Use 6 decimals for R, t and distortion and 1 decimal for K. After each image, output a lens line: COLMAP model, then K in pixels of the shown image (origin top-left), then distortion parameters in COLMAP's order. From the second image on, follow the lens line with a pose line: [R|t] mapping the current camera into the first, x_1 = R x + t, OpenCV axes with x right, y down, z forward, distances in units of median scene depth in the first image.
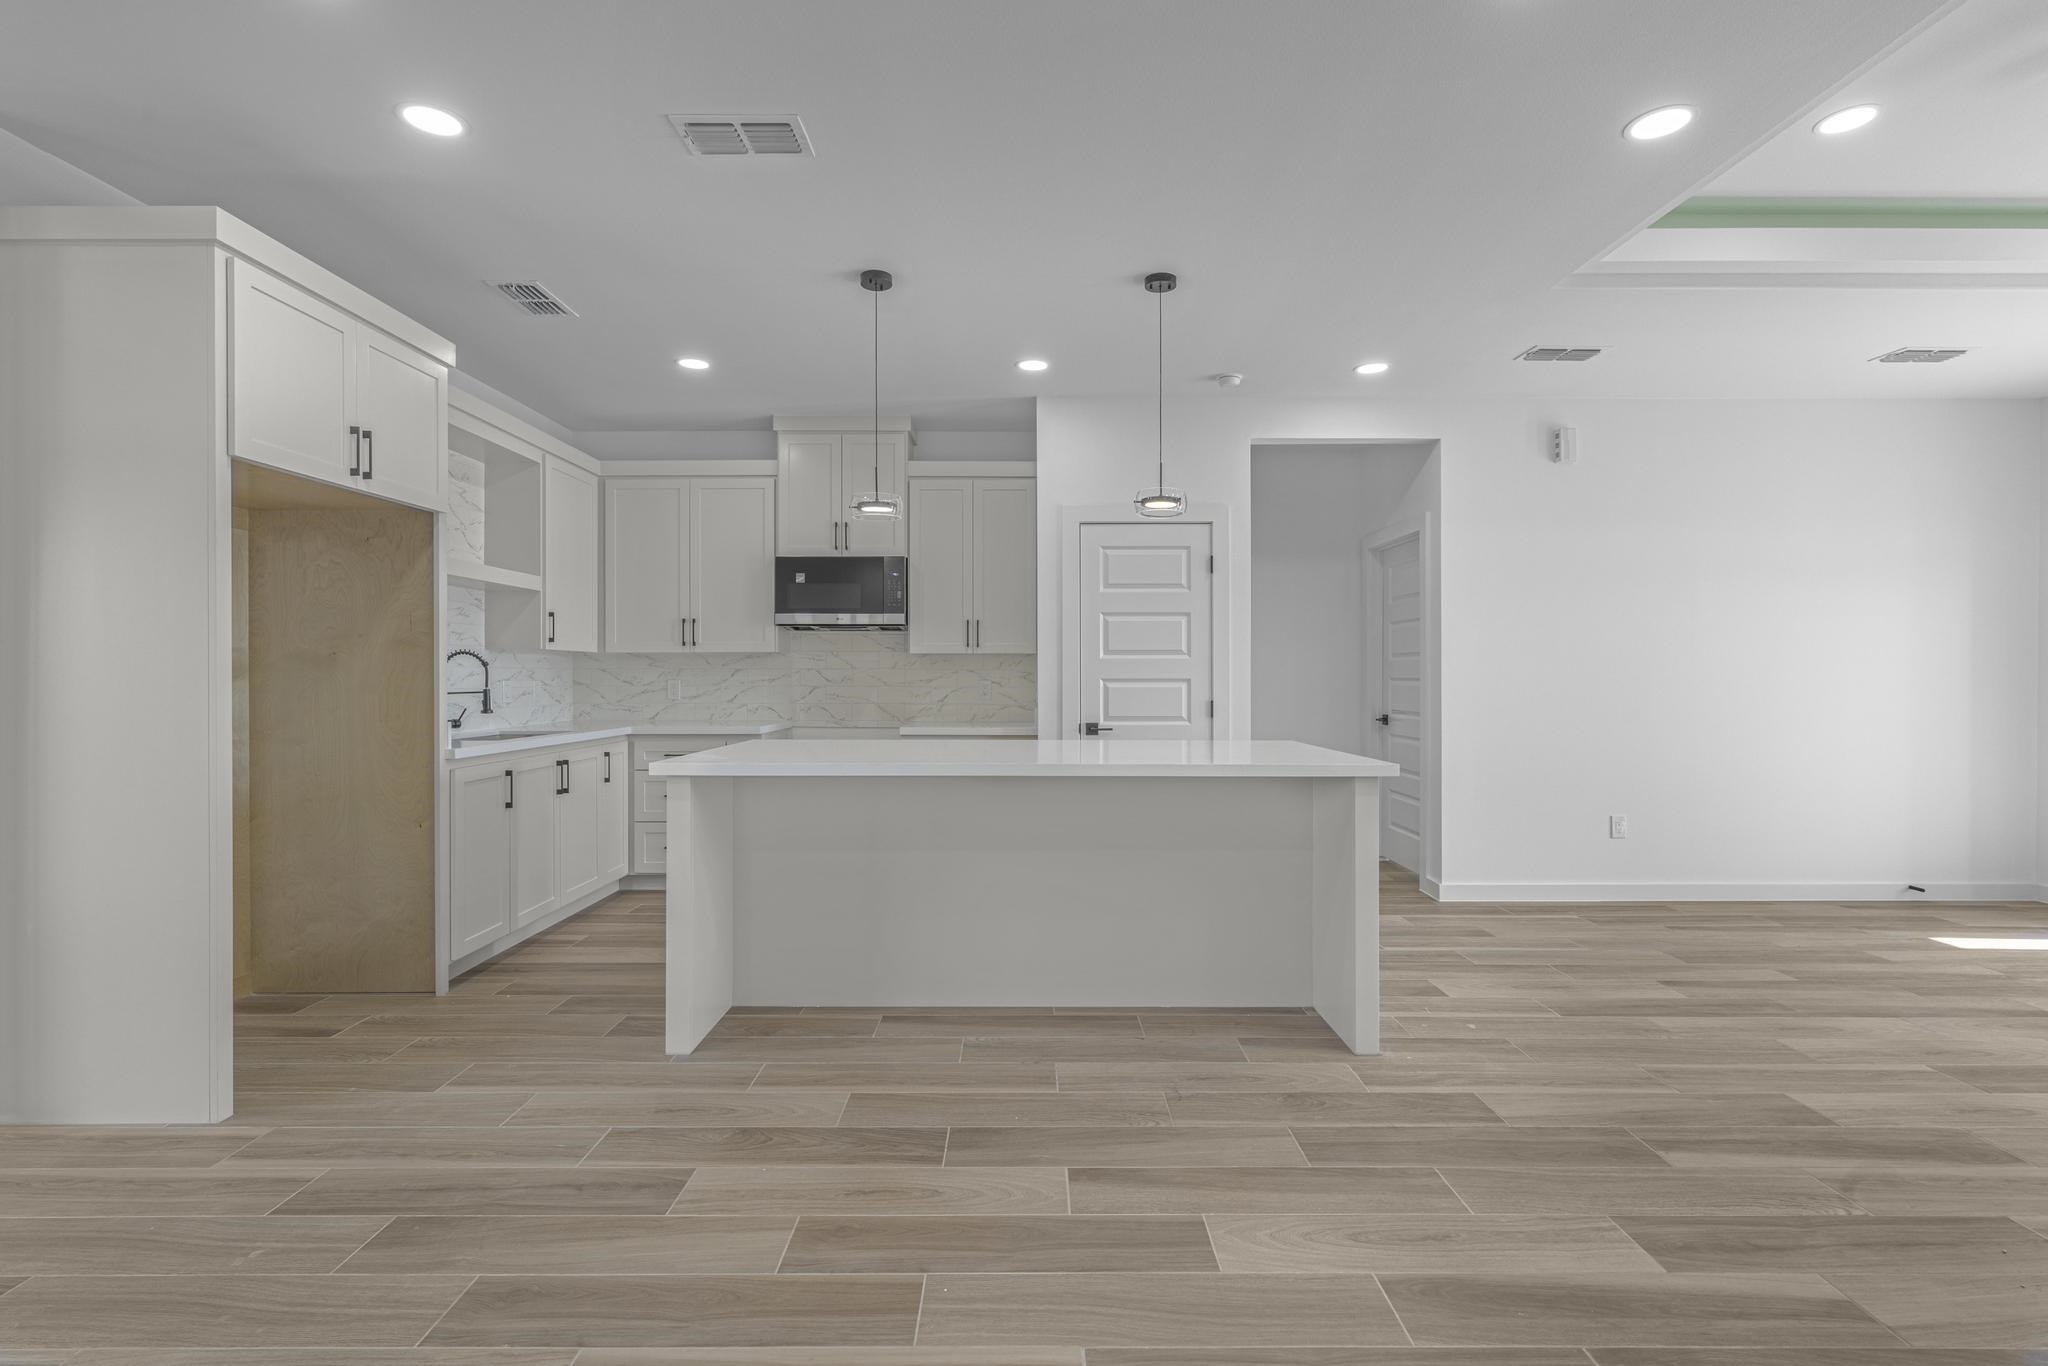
lens RADIAL K [[930.8, 0, 1024.3], [0, 930.8, 669.6], [0, 0, 1]] dist [-0.002511, 0.001772]
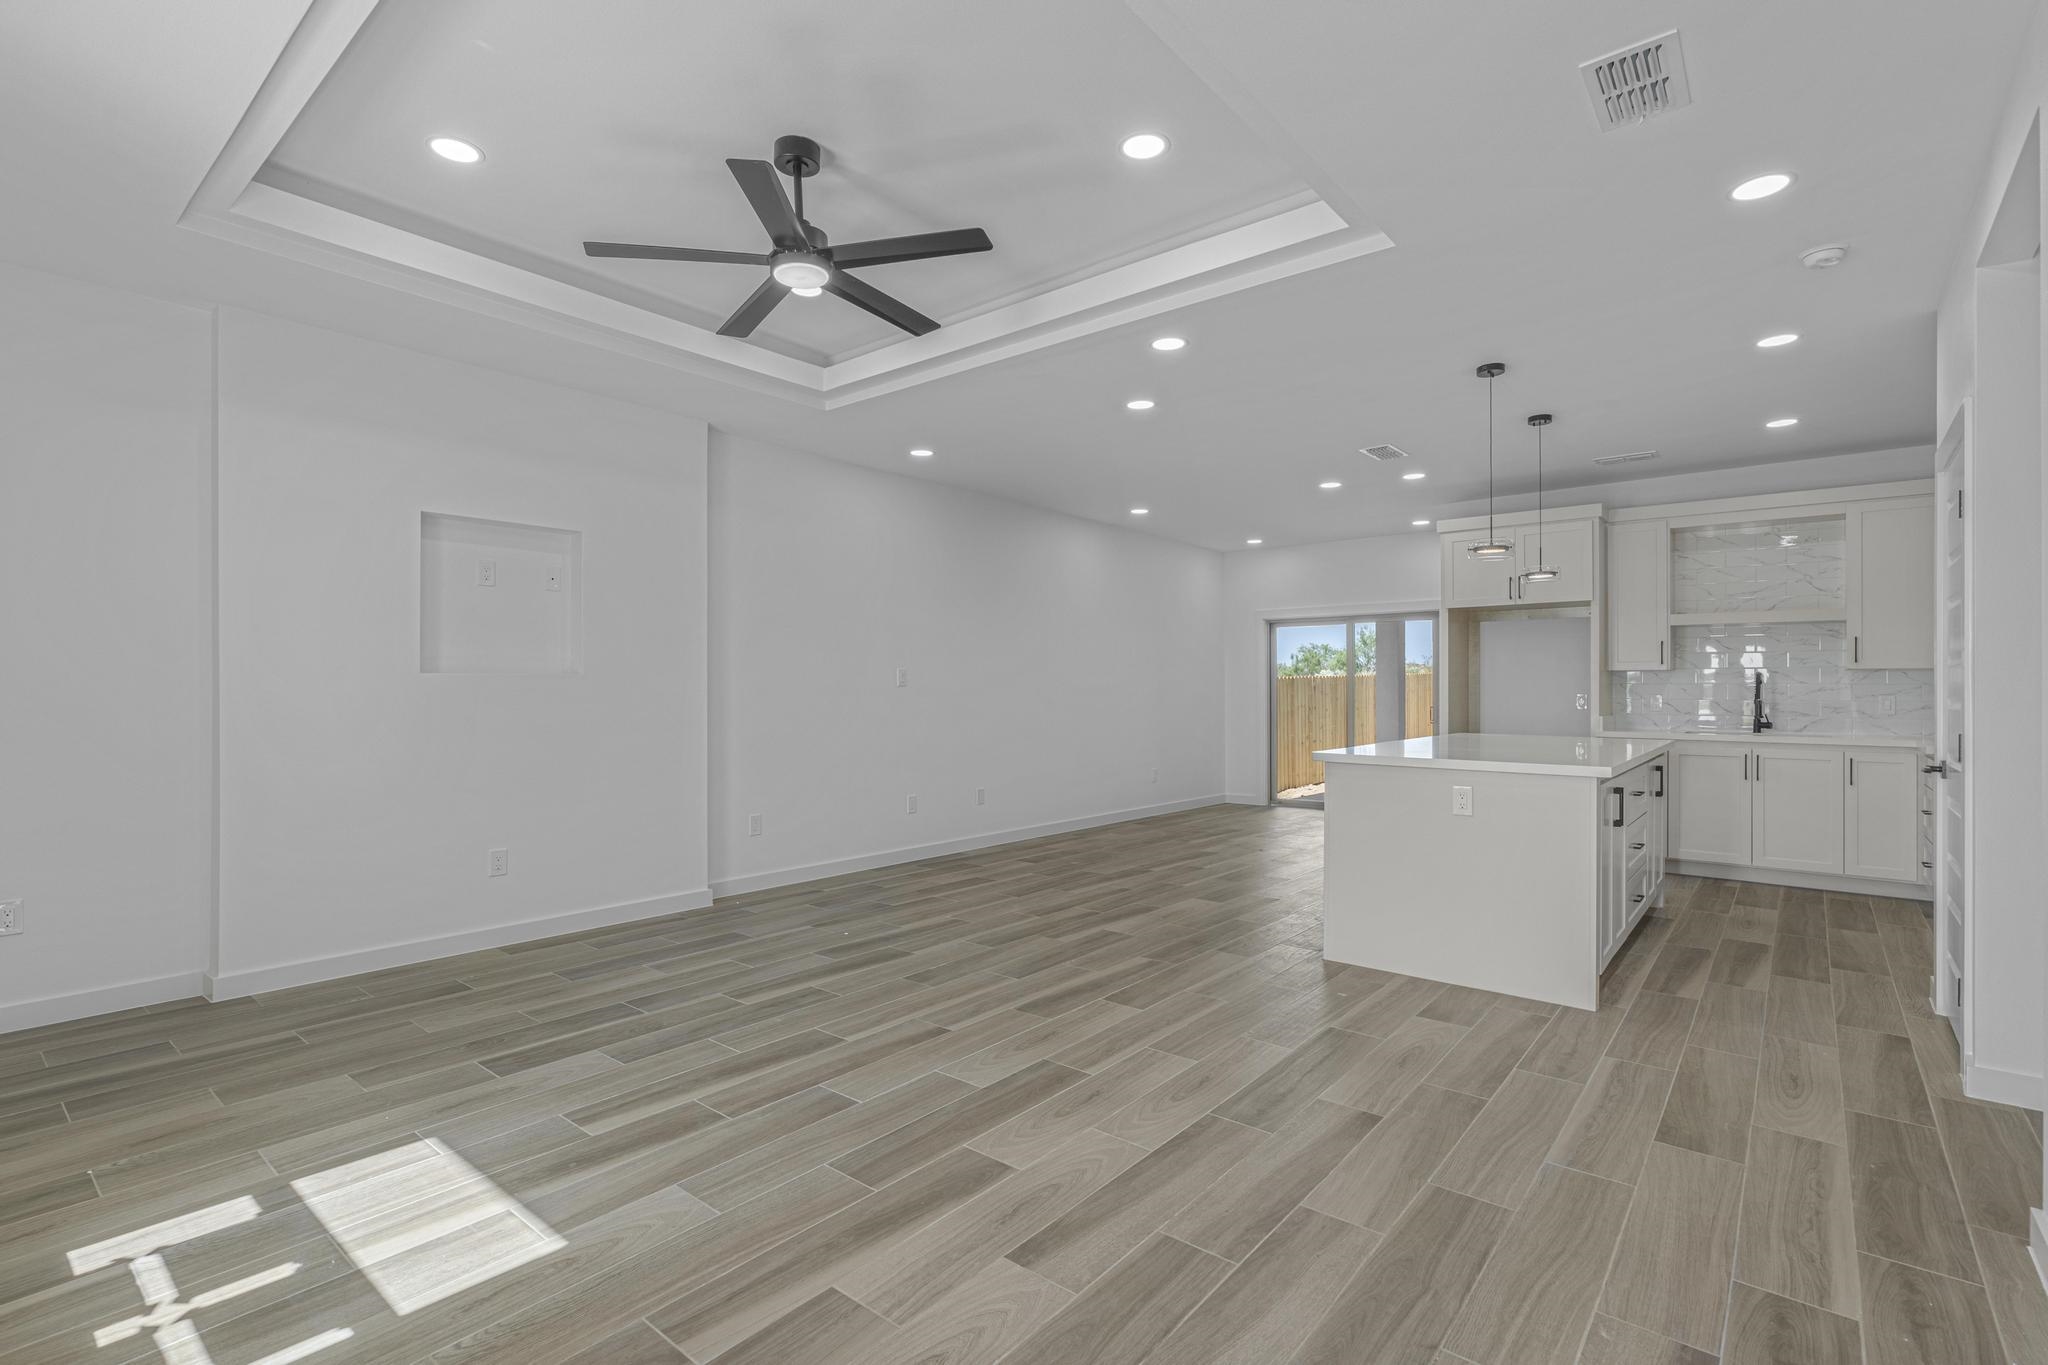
lens RADIAL K [[930.8, 0, 1022.2], [0, 930.8, 694.2], [0, 0, 1]] dist [-0.002511, 0.001772]
pose [[-0.642463, 0.002851, -0.766311, 1.107408], [0.001935, 0.999996, 0.002098, 0.006044], [0.766314, -0.000135, -0.642466, 0.984296]]
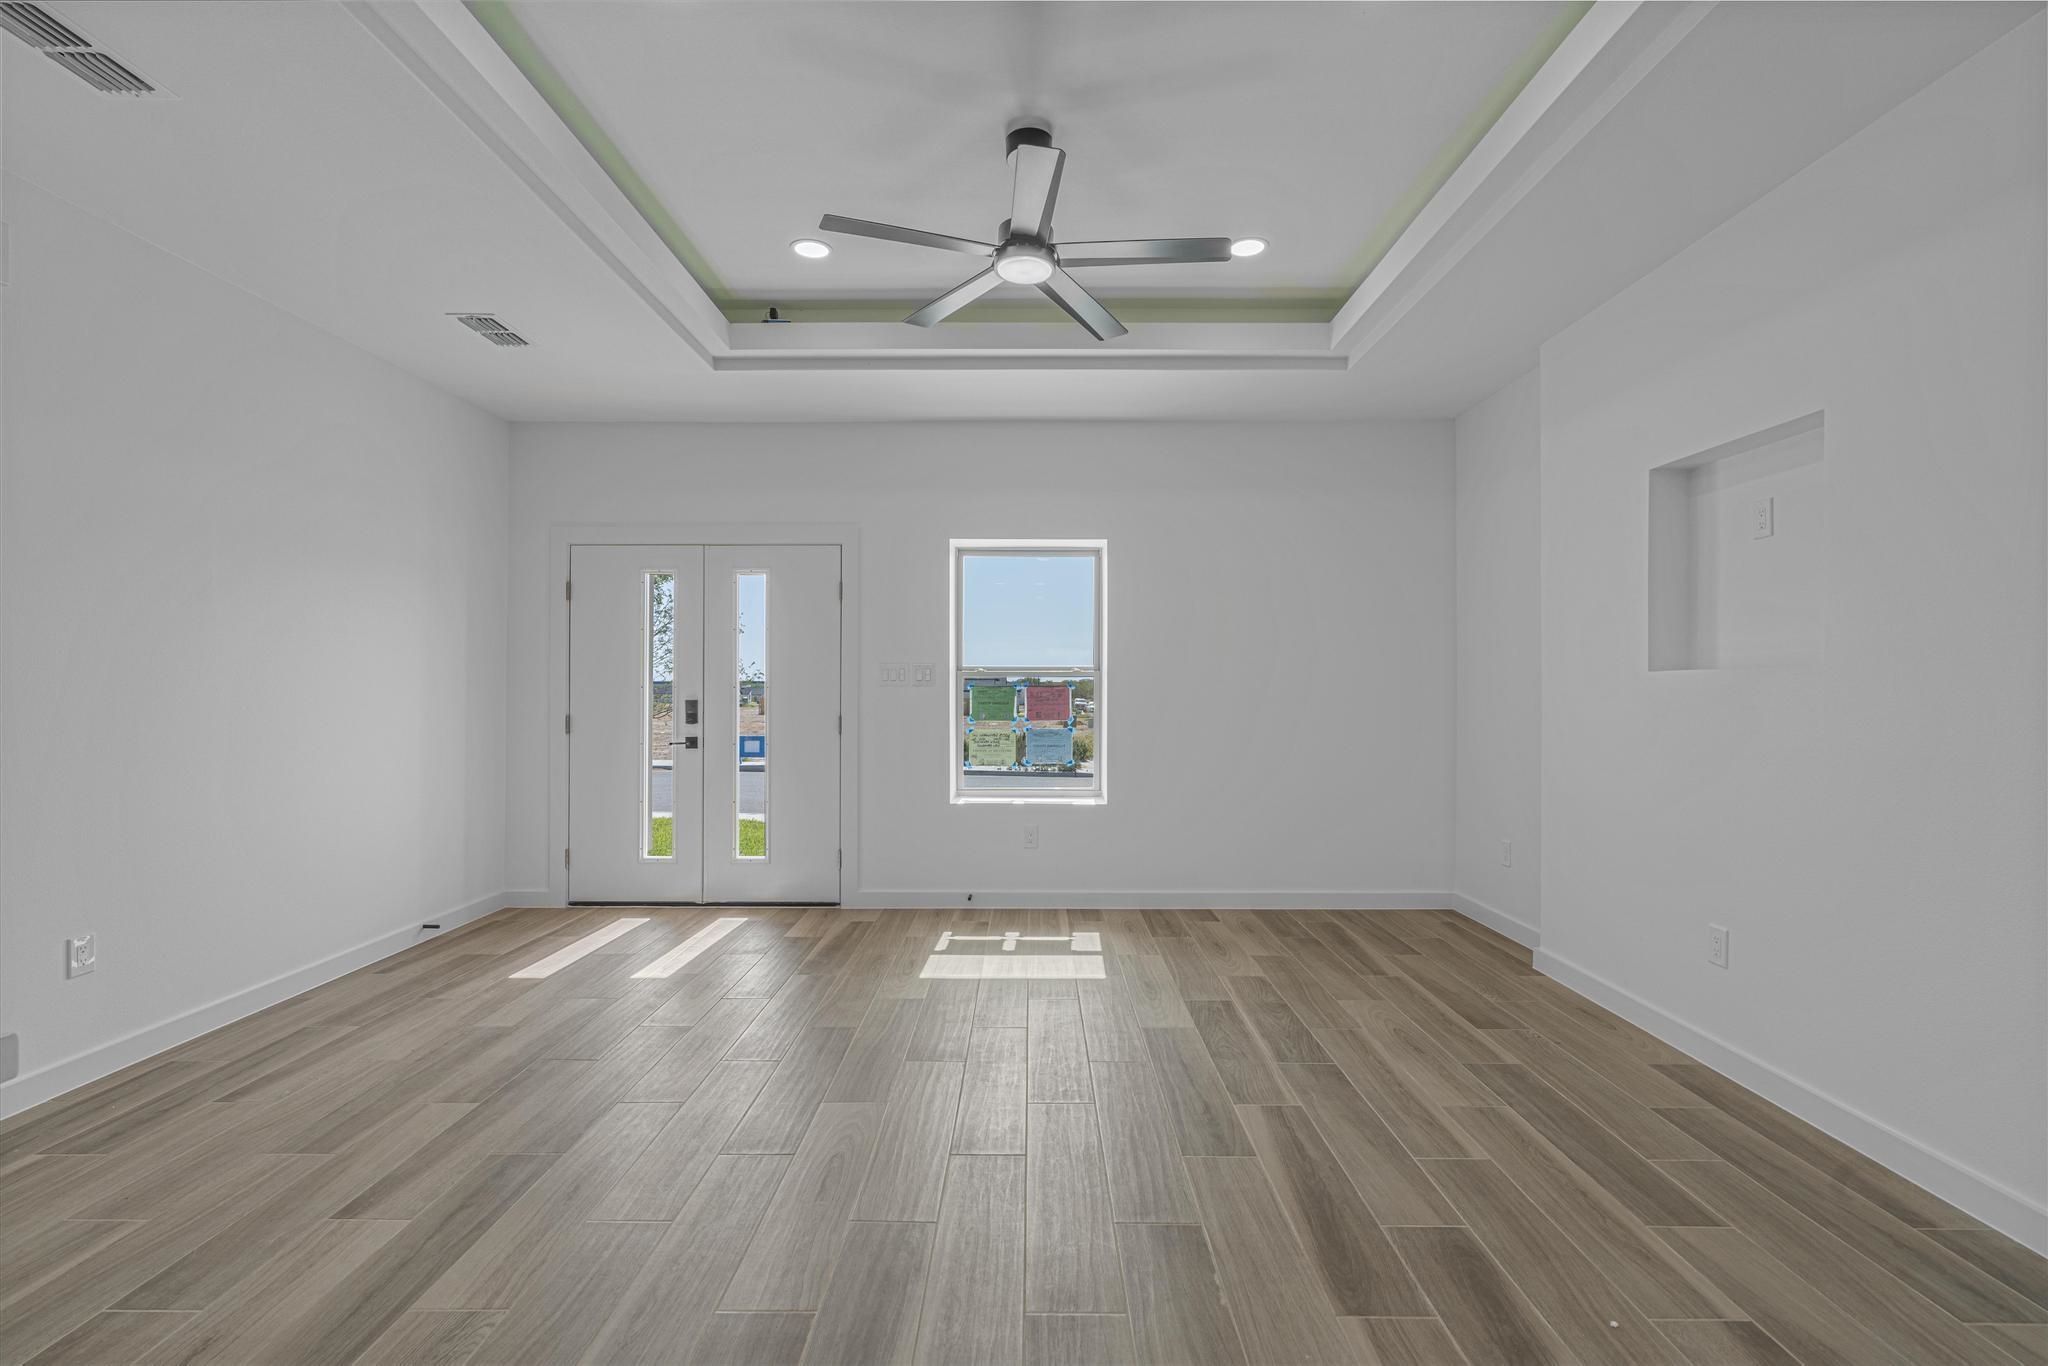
lens RADIAL K [[930.8, 0, 1021.0], [0, 930.8, 673.5], [0, 0, 1]] dist [-0.002511, 0.001772]
pose [[0.014183, 0.012819, 0.999817, 0.080093], [-0.004867, 0.999907, -0.012751, 0.000782], [-0.999888, -0.004686, 0.014244, 0.445839]]
